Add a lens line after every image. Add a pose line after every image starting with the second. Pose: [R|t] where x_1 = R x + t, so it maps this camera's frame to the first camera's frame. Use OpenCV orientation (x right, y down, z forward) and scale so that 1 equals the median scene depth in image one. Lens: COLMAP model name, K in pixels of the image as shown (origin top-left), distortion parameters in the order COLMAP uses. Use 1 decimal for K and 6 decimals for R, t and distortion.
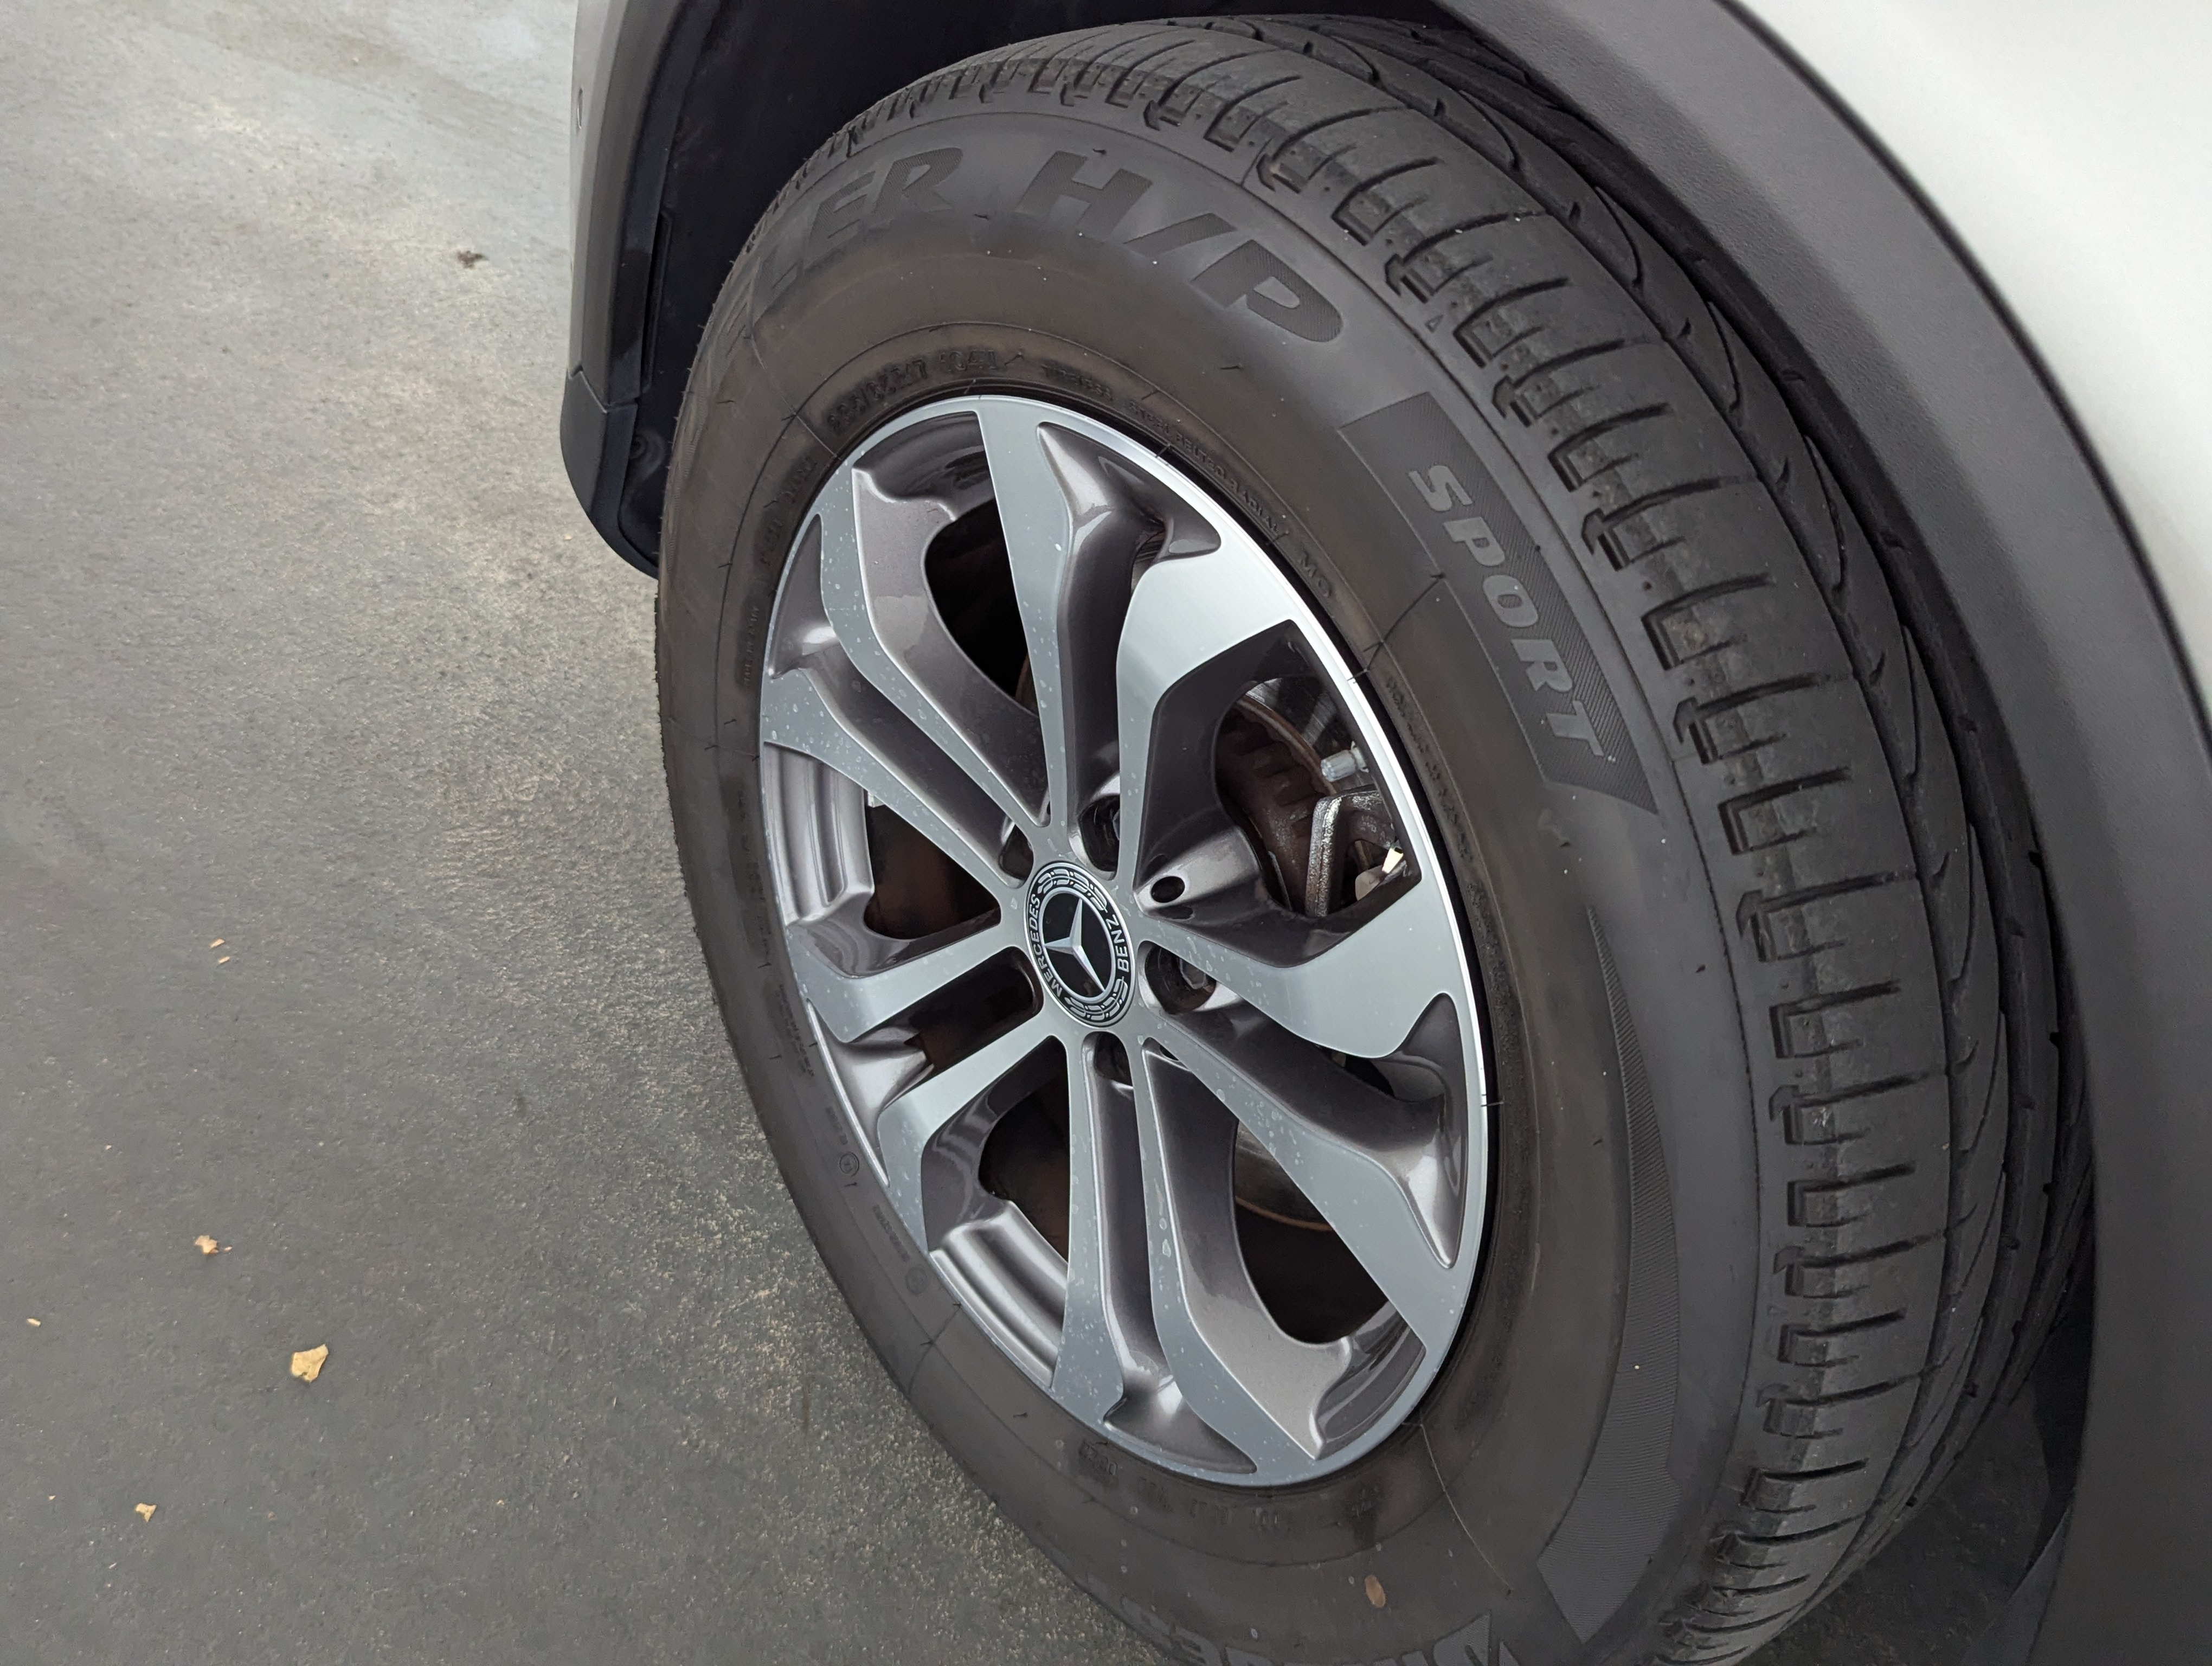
lens RADIAL K [[1980.0, 0, 1108.7], [0, 1980.0, 839.8], [0, 0, 1]] dist [0.046263, -0.042015]
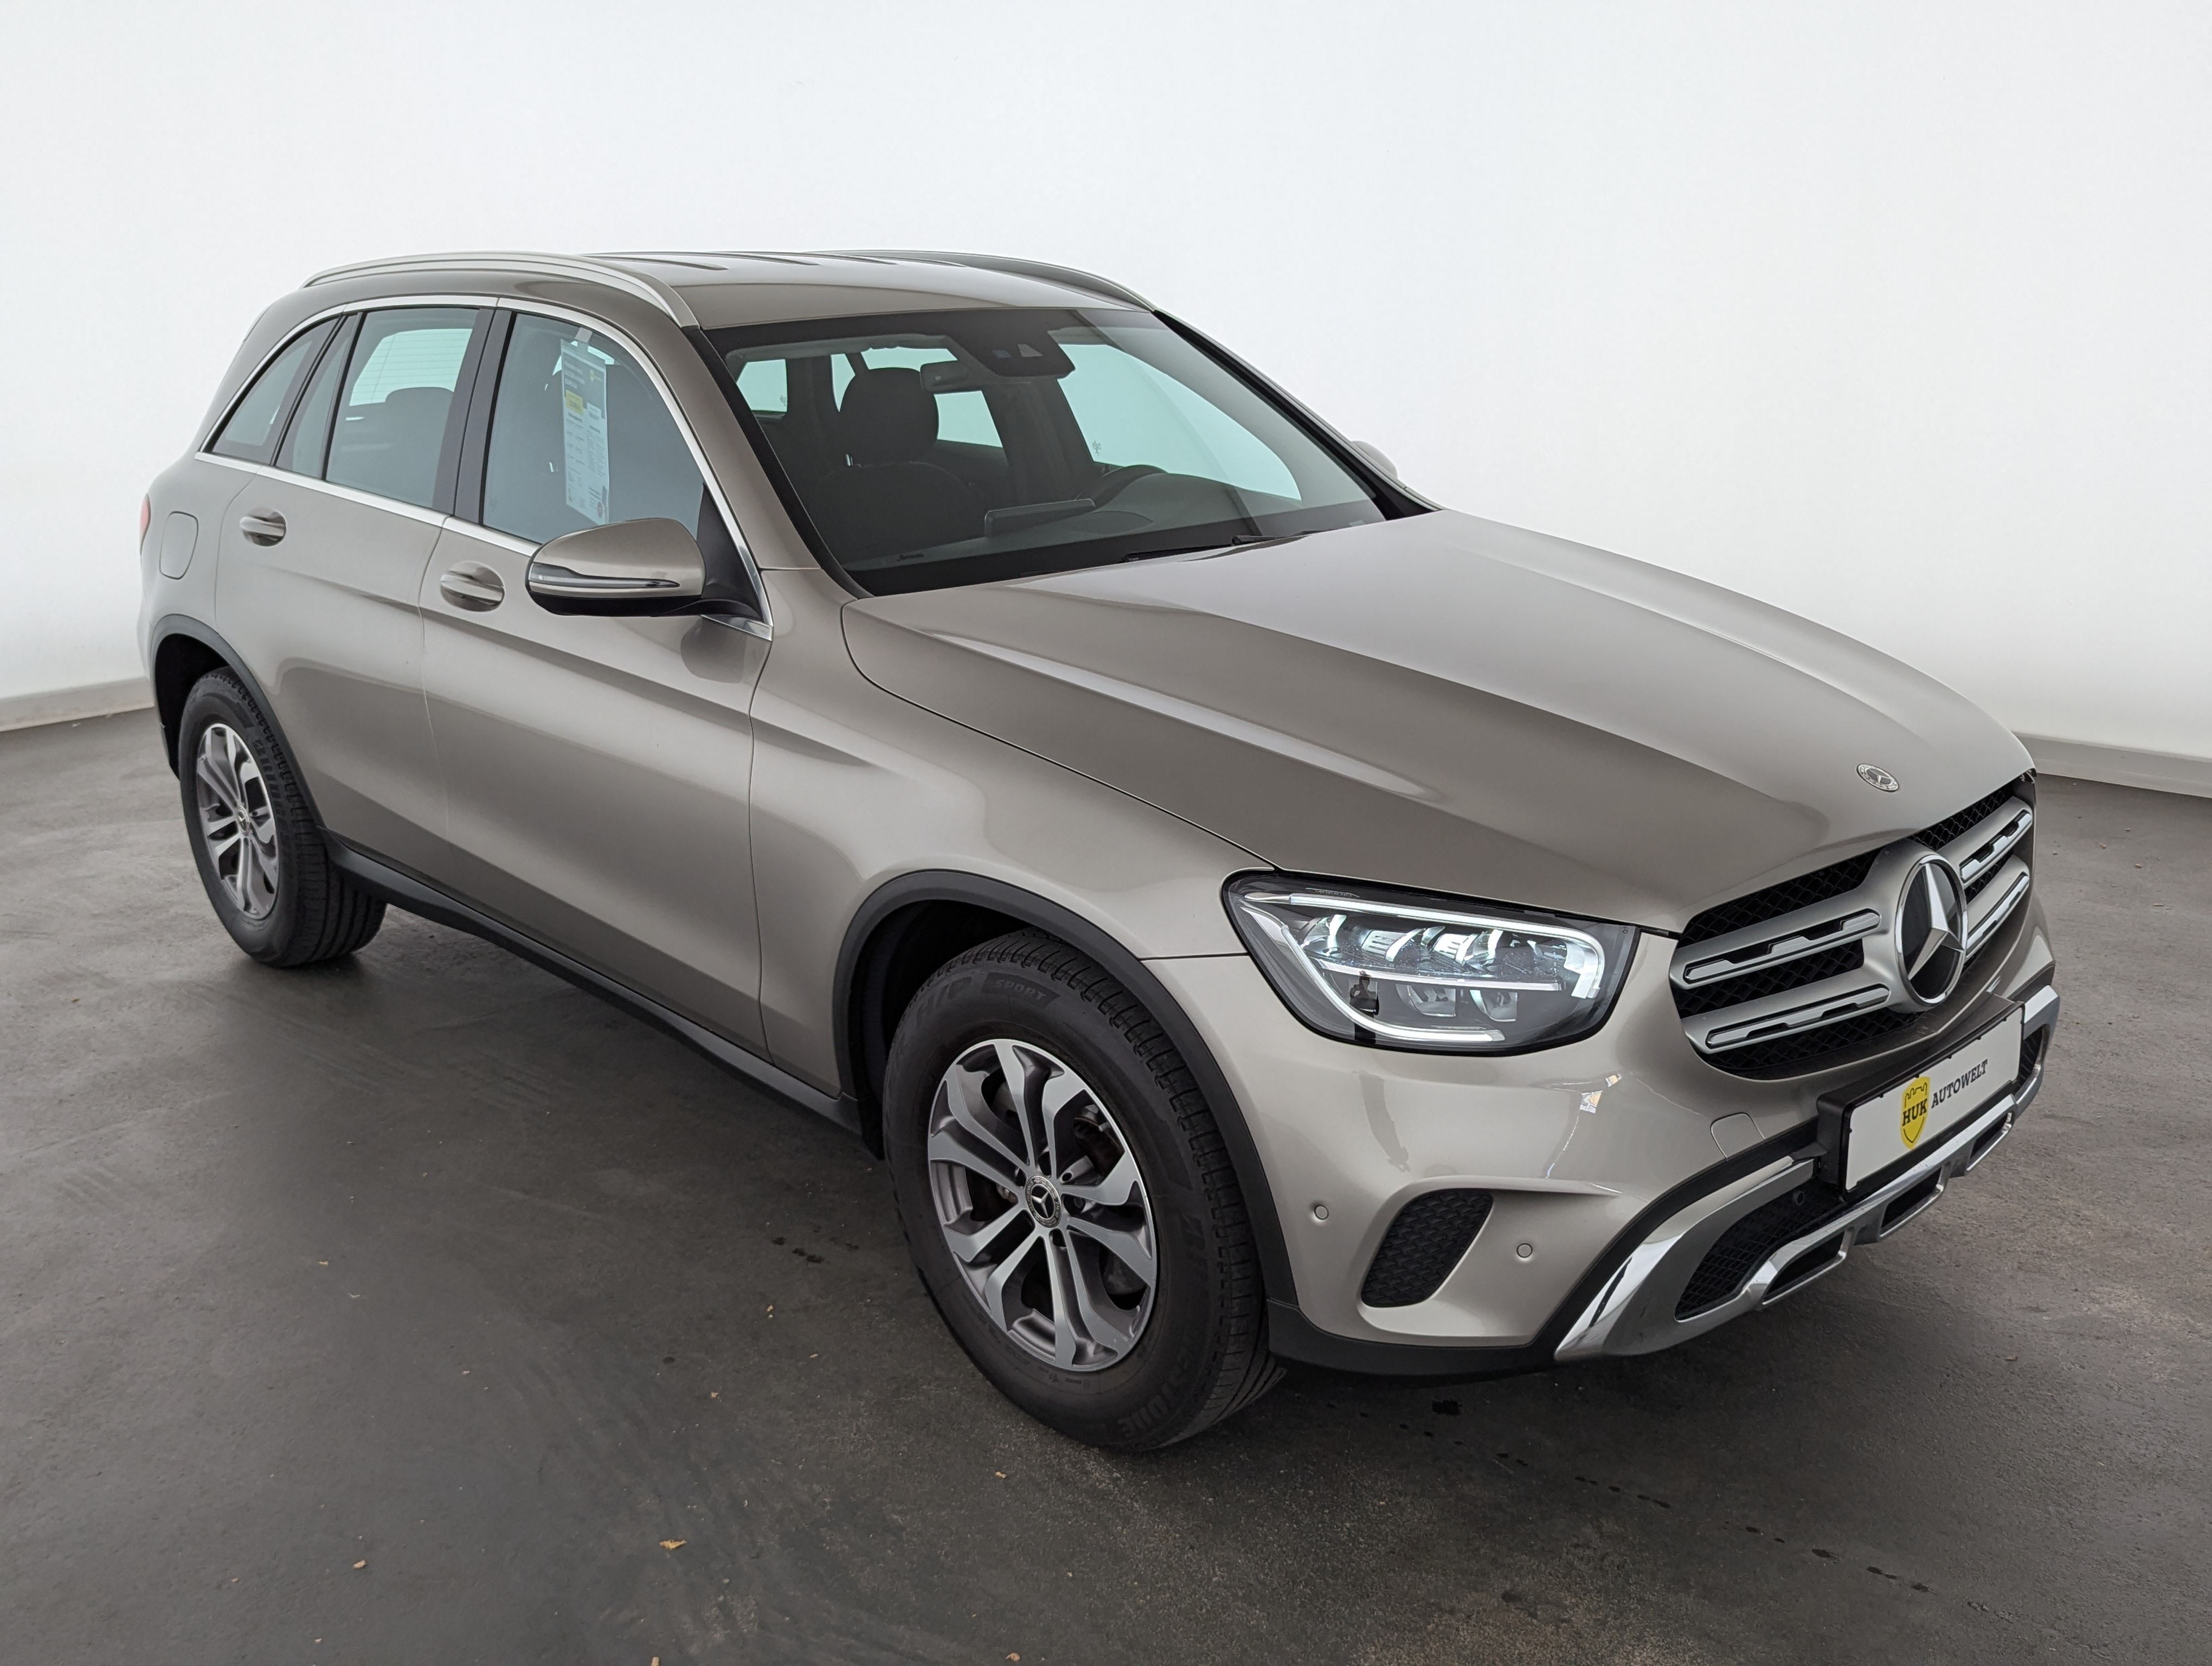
lens RADIAL K [[1980.0, 0, 1100.3], [0, 1980.0, 828.9], [0, 0, 1]] dist [0.046263, -0.042015]
pose [[0.991043, -0.131350, 0.024098, 0.077525], [0.133011, 0.954828, -0.265728, 0.336972], [0.011894, 0.266553, 0.963747, -2.218343]]
